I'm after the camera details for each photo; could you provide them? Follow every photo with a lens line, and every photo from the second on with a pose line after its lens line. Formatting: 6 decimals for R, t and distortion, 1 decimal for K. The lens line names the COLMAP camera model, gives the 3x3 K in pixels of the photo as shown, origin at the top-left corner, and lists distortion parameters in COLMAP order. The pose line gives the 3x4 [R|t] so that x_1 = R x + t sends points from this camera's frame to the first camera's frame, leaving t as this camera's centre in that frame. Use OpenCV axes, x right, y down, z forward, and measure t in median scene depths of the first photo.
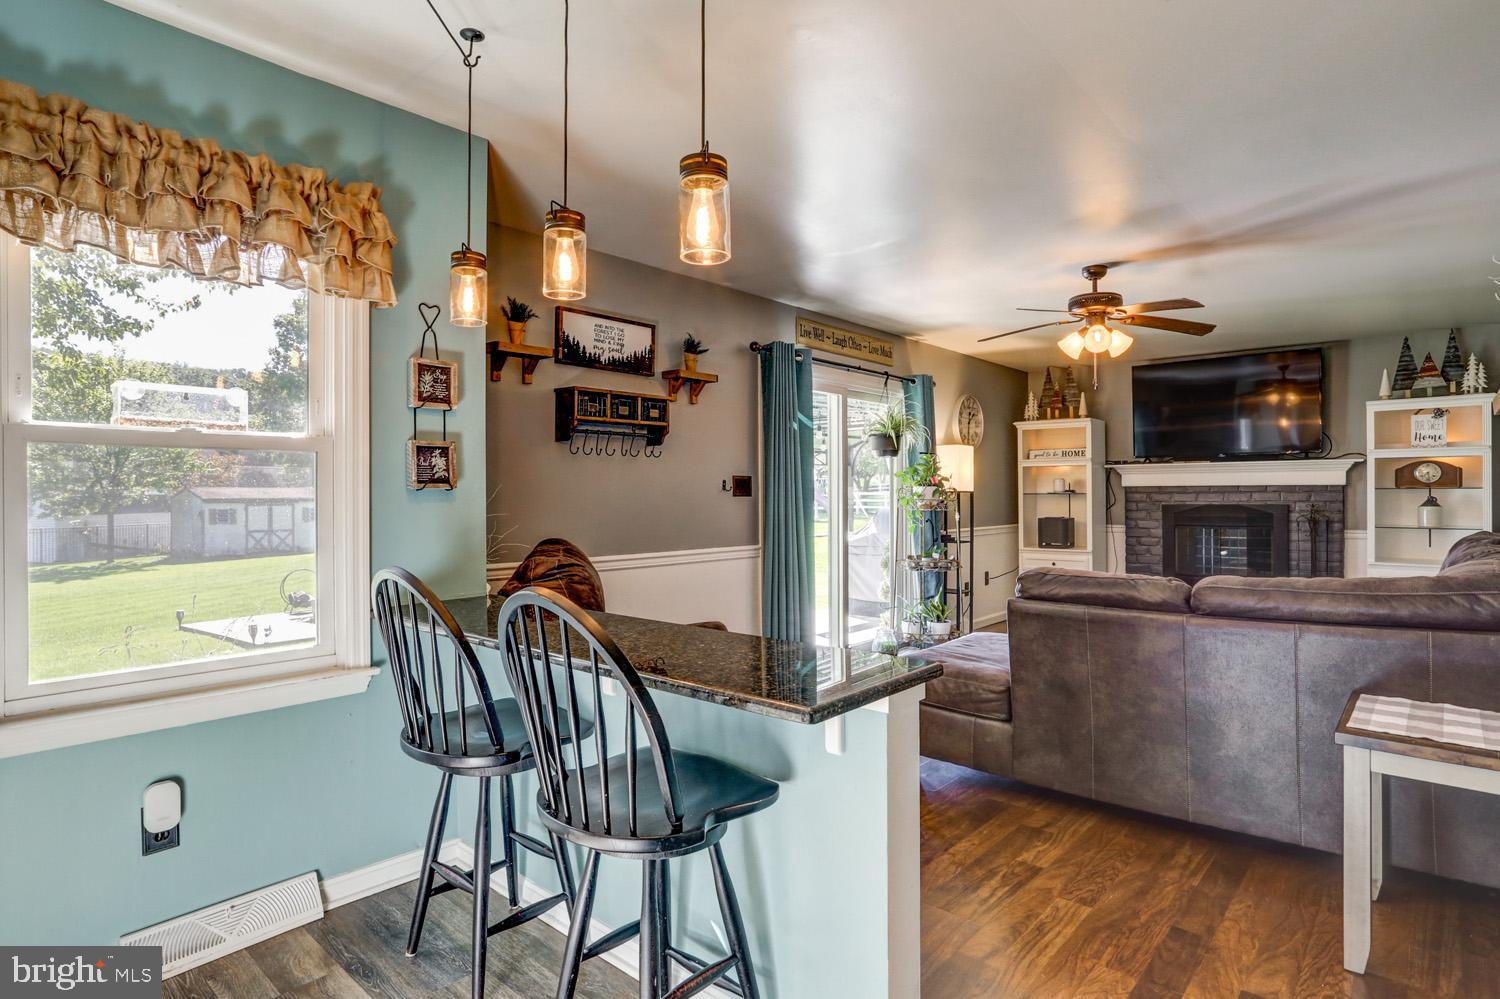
lens RADIAL K [[810.6, 0, 746.8], [0, 810.6, 493.4], [0, 0, 1]] dist [0.000667, 0.000074]
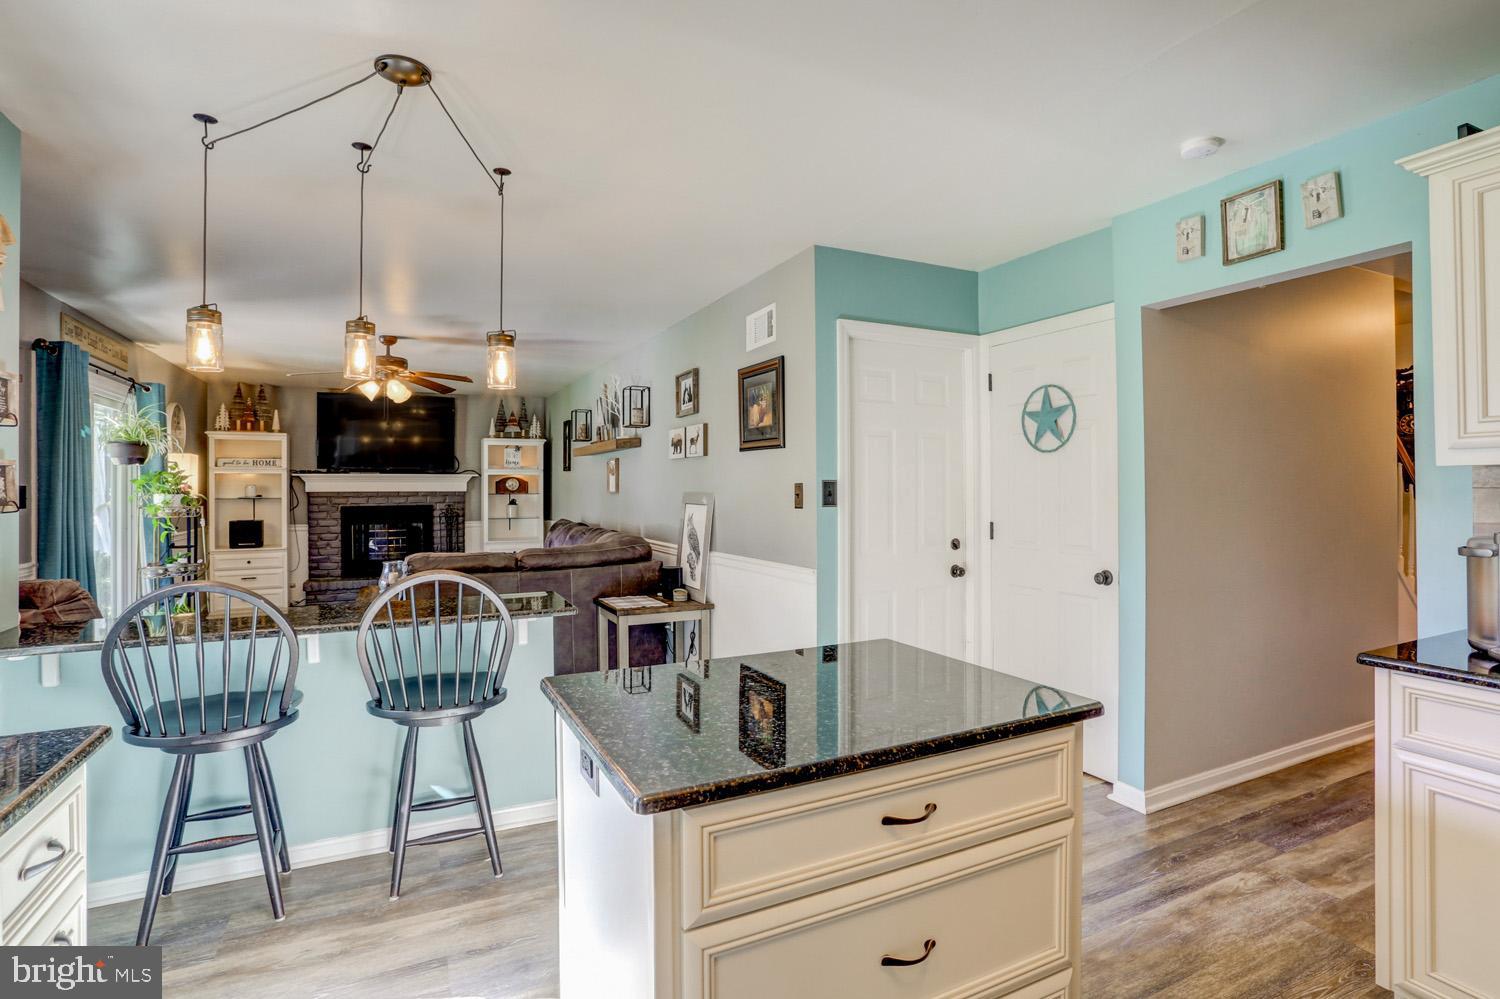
lens RADIAL K [[777.0, 0, 750.7], [0, 777.0, 483.3], [0, 0, 1]] dist [-0.004818, -0.000043]
pose [[0.400480, 0.007118, 0.916278, -0.364835], [0.001598, 0.999963, -0.008467, -0.012101], [-0.916304, 0.004855, 0.400453, -0.062512]]
